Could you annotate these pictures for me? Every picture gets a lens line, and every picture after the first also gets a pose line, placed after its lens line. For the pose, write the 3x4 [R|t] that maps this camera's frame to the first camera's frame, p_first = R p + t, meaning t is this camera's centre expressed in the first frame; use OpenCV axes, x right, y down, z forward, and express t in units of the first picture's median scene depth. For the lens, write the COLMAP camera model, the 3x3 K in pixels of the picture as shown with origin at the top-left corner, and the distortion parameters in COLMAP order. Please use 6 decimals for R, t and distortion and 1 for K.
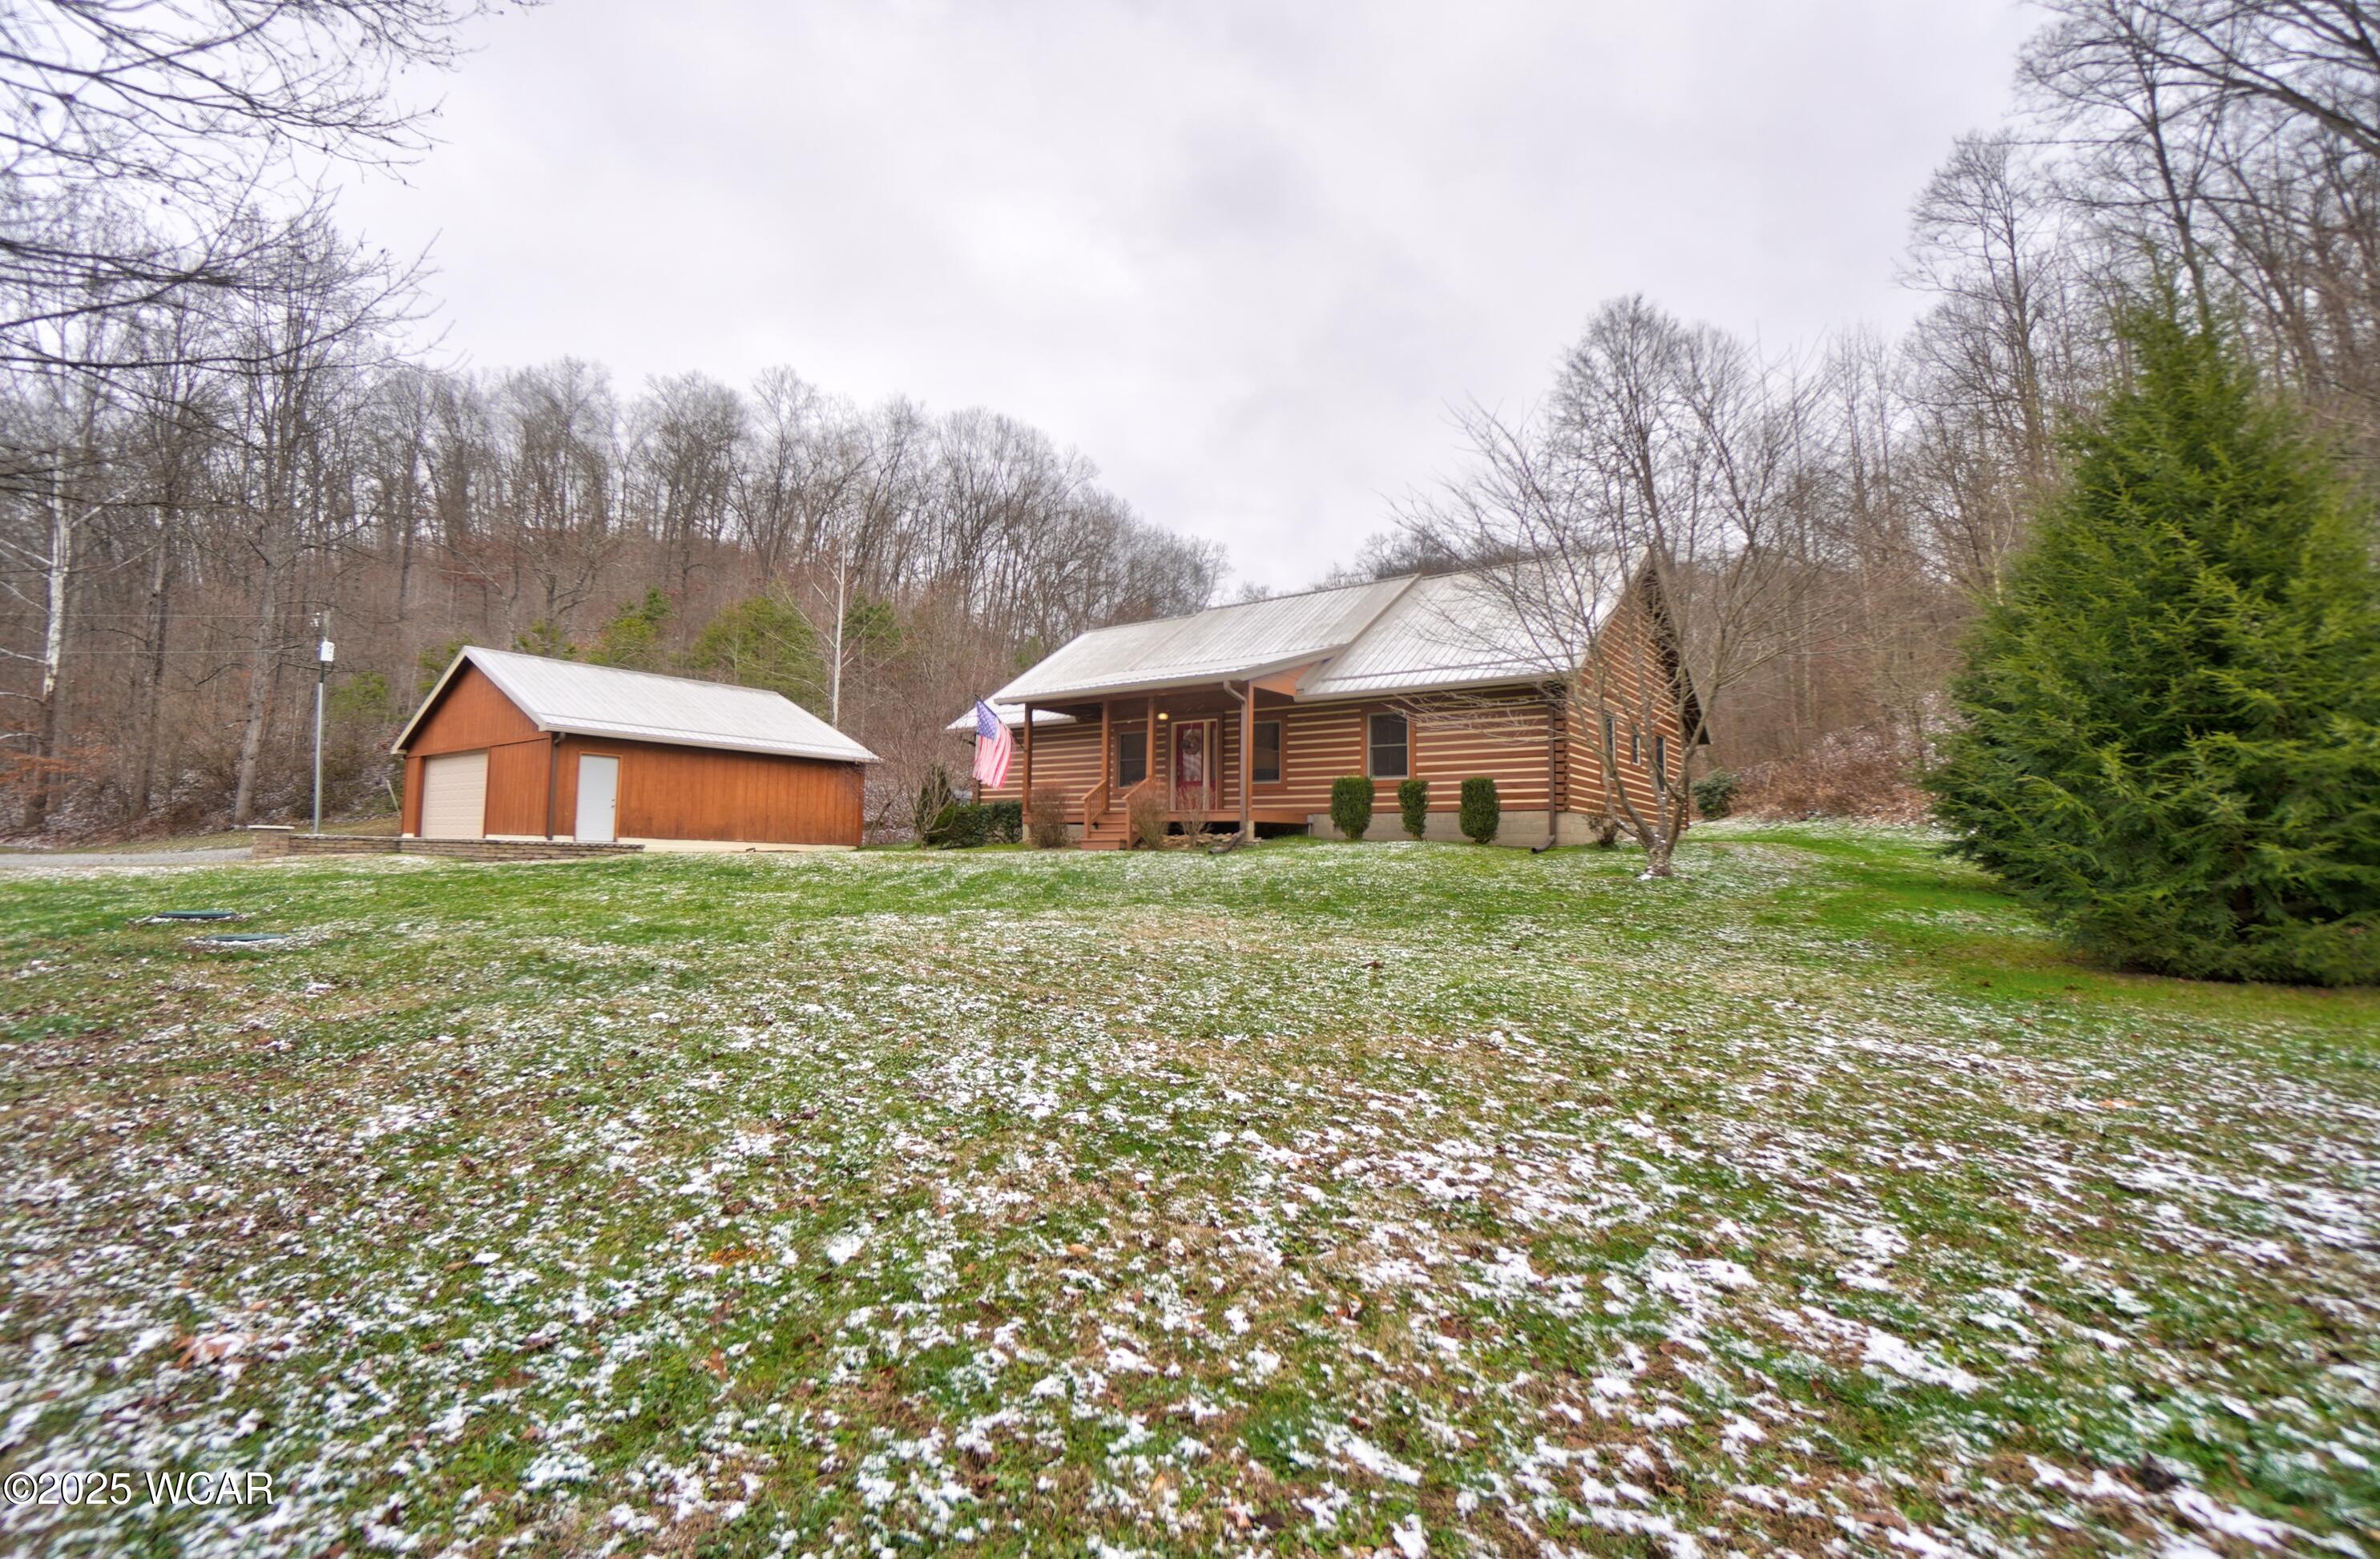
lens RADIAL K [[1040.7, 0, 1150.4], [0, 1040.7, 775.1], [0, 0, 1]] dist [-0.017236, 0.000058]
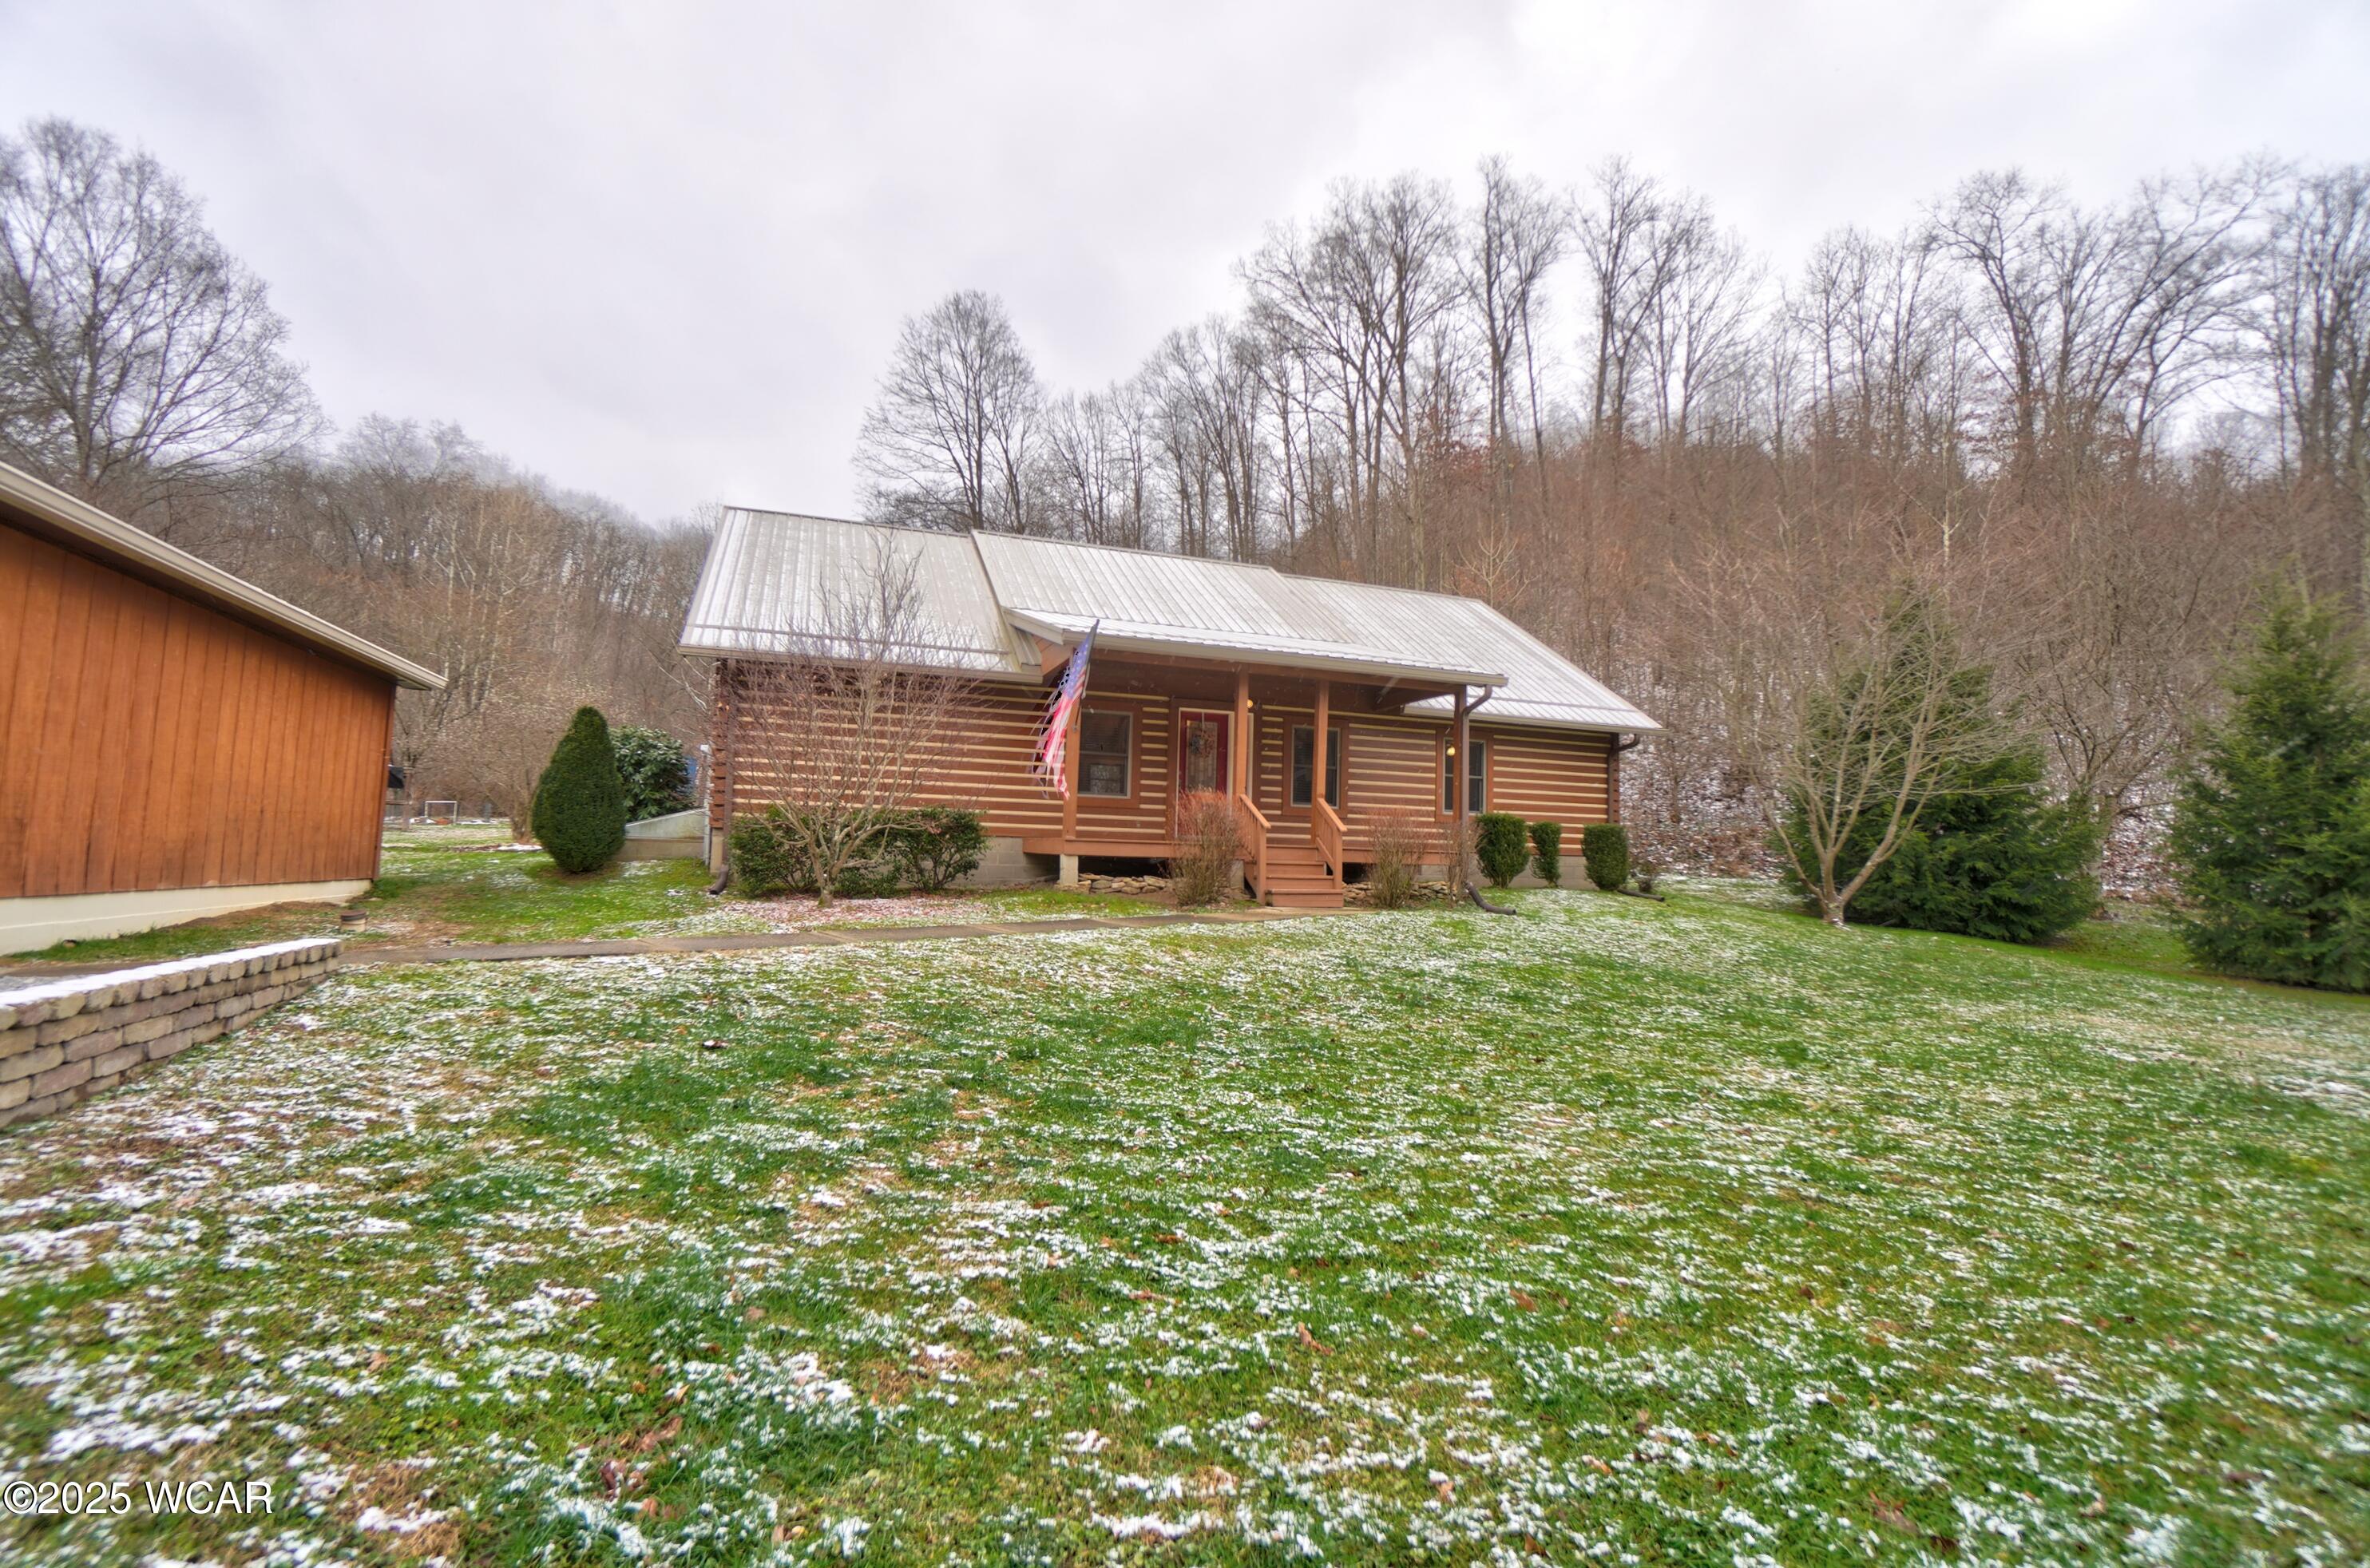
lens RADIAL K [[1057.6, 0, 1164.1], [0, 1057.6, 757.5], [0, 0, 1]] dist [-0.029496, 0.011687]
pose [[0.527945, 0.076787, 0.845800, -0.489134], [-0.072515, 0.996343, -0.045191, 0.010284], [-0.846177, -0.037474, 0.531583, 0.540036]]
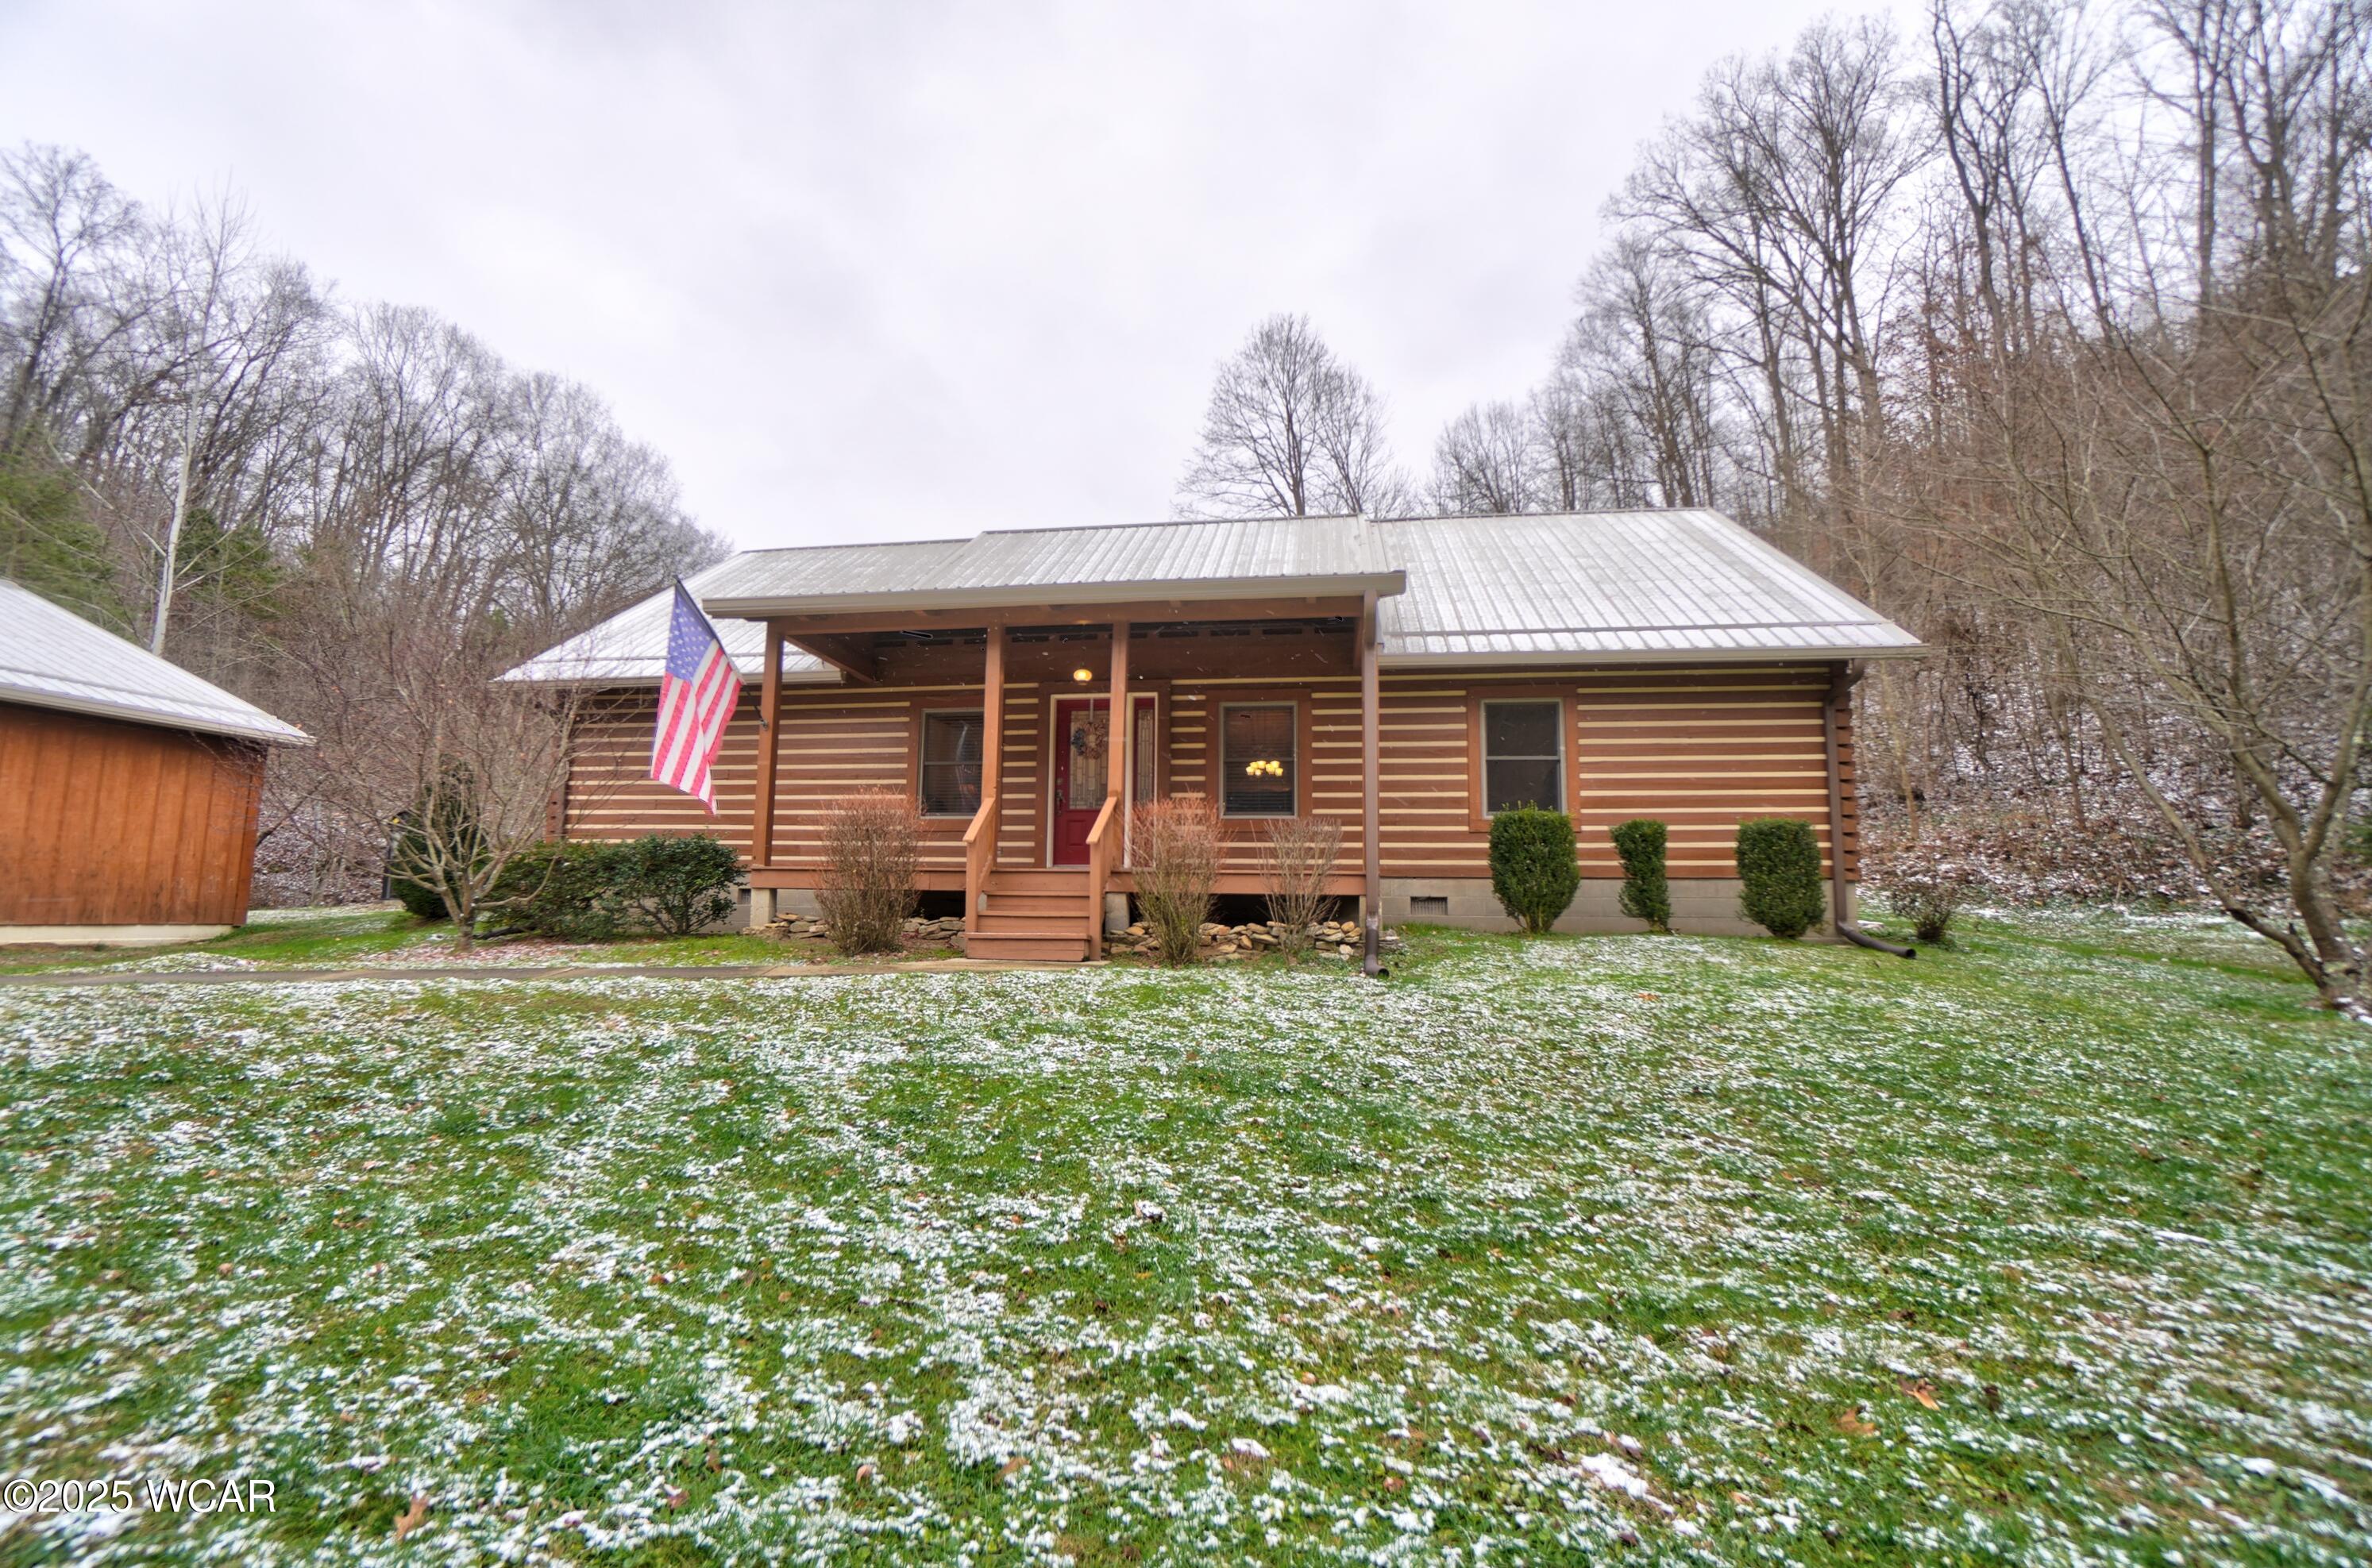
lens RADIAL K [[1045.9, 0, 1167.6], [0, 1045.9, 776.5], [0, 0, 1]] dist [-0.036590, 0.010967]
pose [[0.869563, 0.053883, 0.490873, -0.156243], [-0.027574, 0.997776, -0.060678, 0.014827], [-0.493051, 0.039228, 0.869115, 0.443034]]
